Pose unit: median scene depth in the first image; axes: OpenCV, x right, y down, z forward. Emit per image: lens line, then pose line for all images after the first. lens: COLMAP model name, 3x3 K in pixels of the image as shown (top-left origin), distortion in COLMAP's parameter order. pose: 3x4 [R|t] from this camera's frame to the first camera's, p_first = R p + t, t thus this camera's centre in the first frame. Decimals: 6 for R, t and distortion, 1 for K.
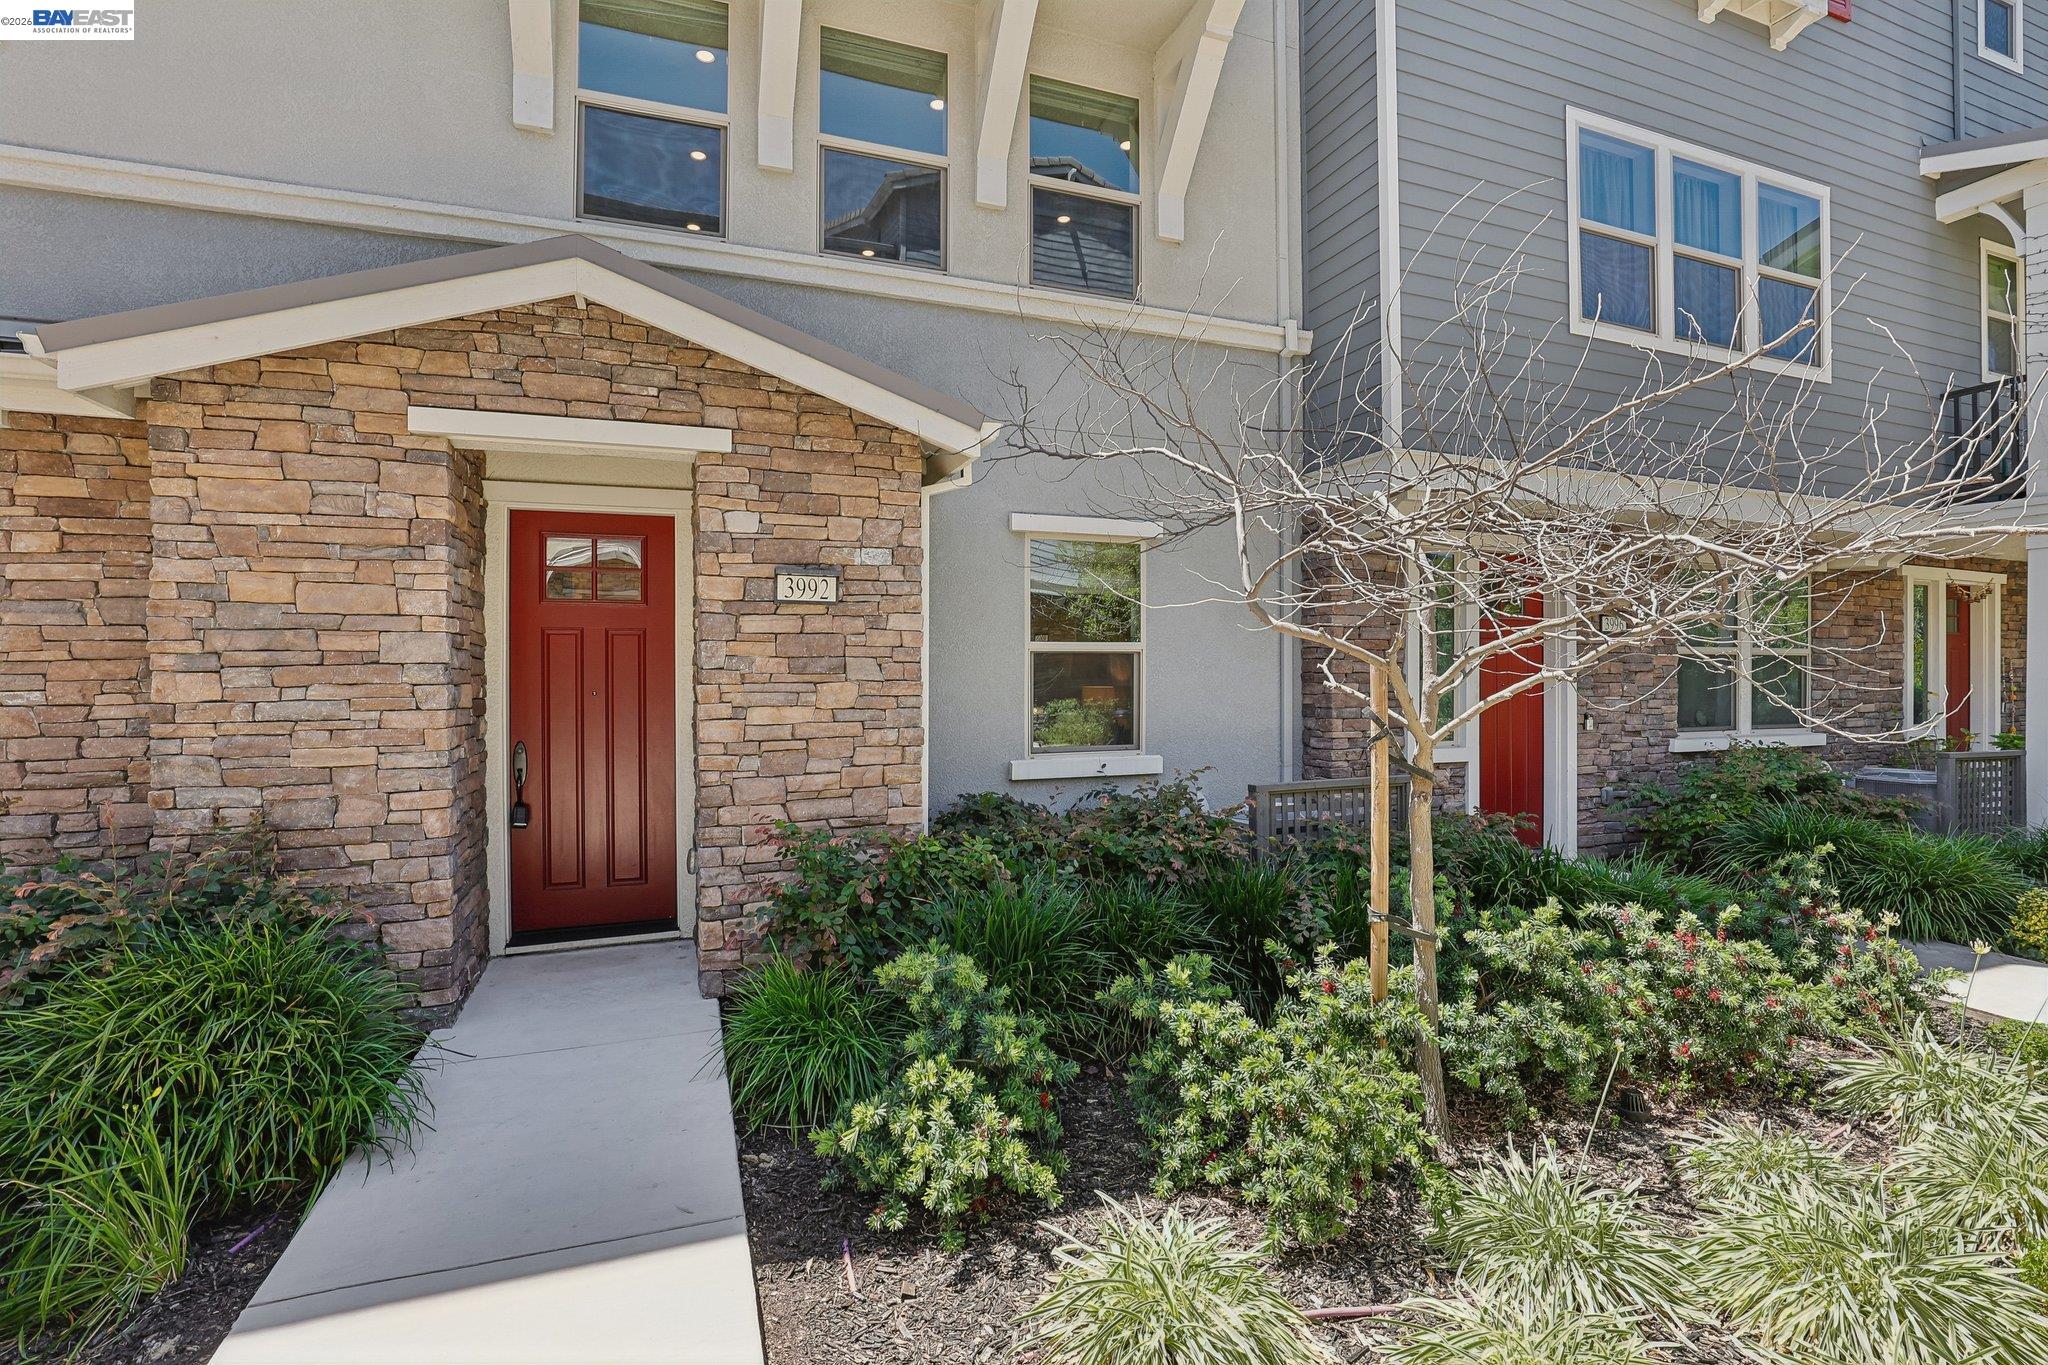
lens RADIAL K [[936.0, 0, 1026.0], [0, 936.0, 669.3], [0, 0, 1]] dist [-0.020549, 0.000300]
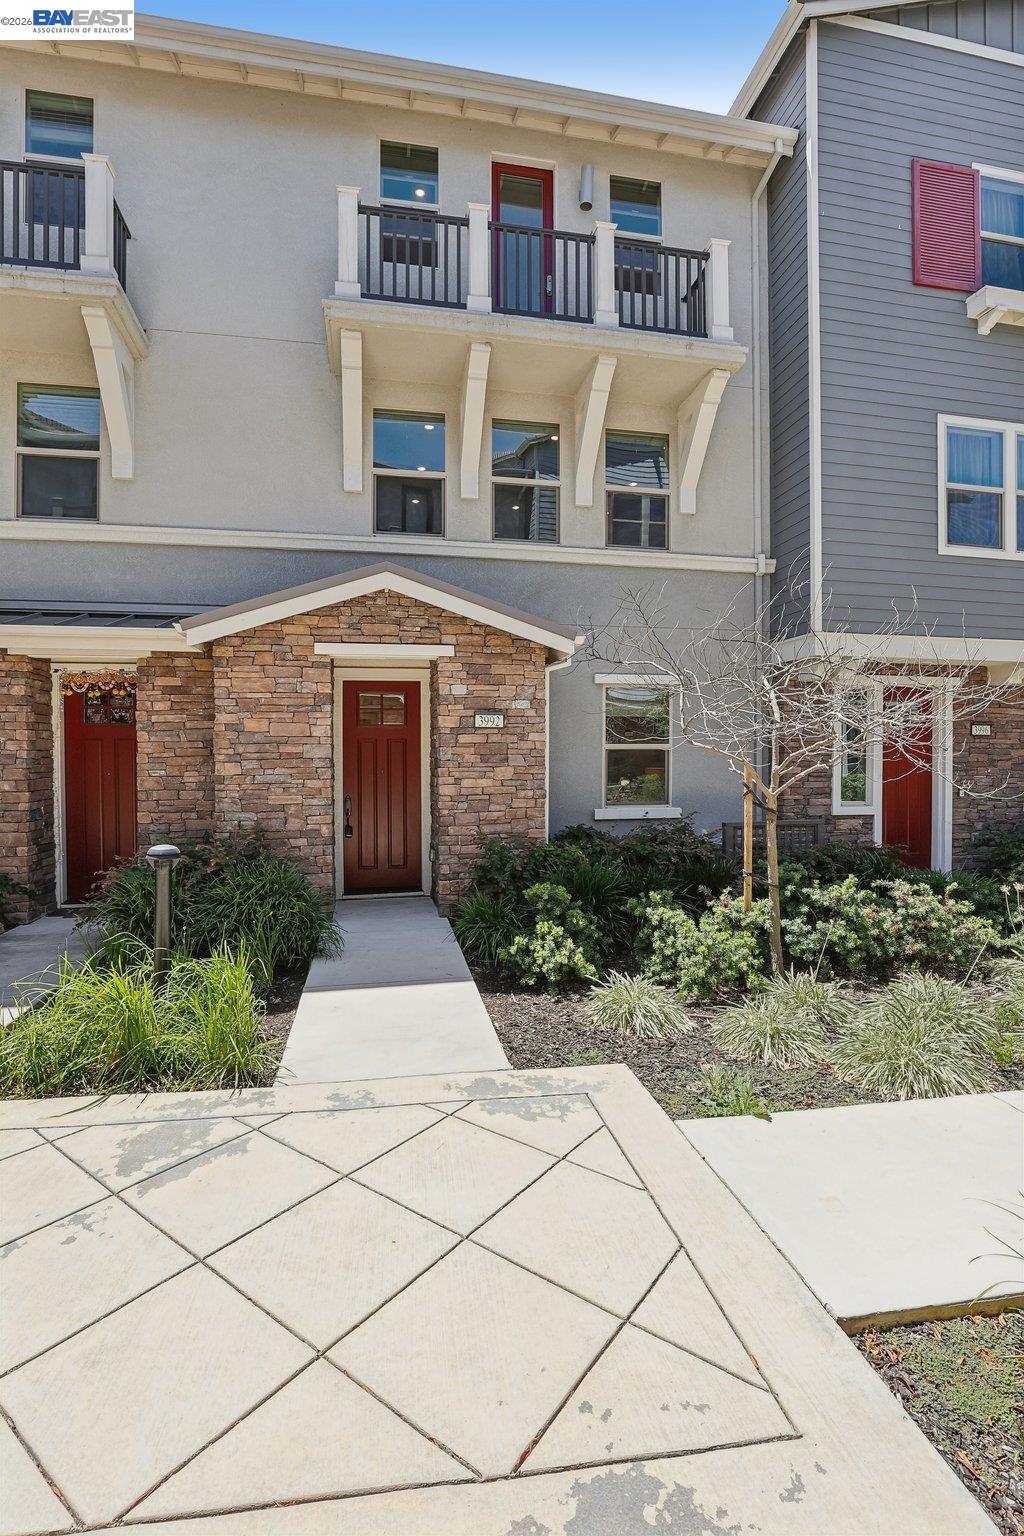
lens RADIAL K [[702.0, 0, 500.8], [0, 702.0, 765.9], [0, 0, 1]] dist [-0.020549, 0.000300]
pose [[0.983082, 0.002527, -0.183148, 0.079152], [0.000842, 0.999832, 0.018313, -0.017636], [0.183163, -0.018158, 0.982915, -0.555344]]
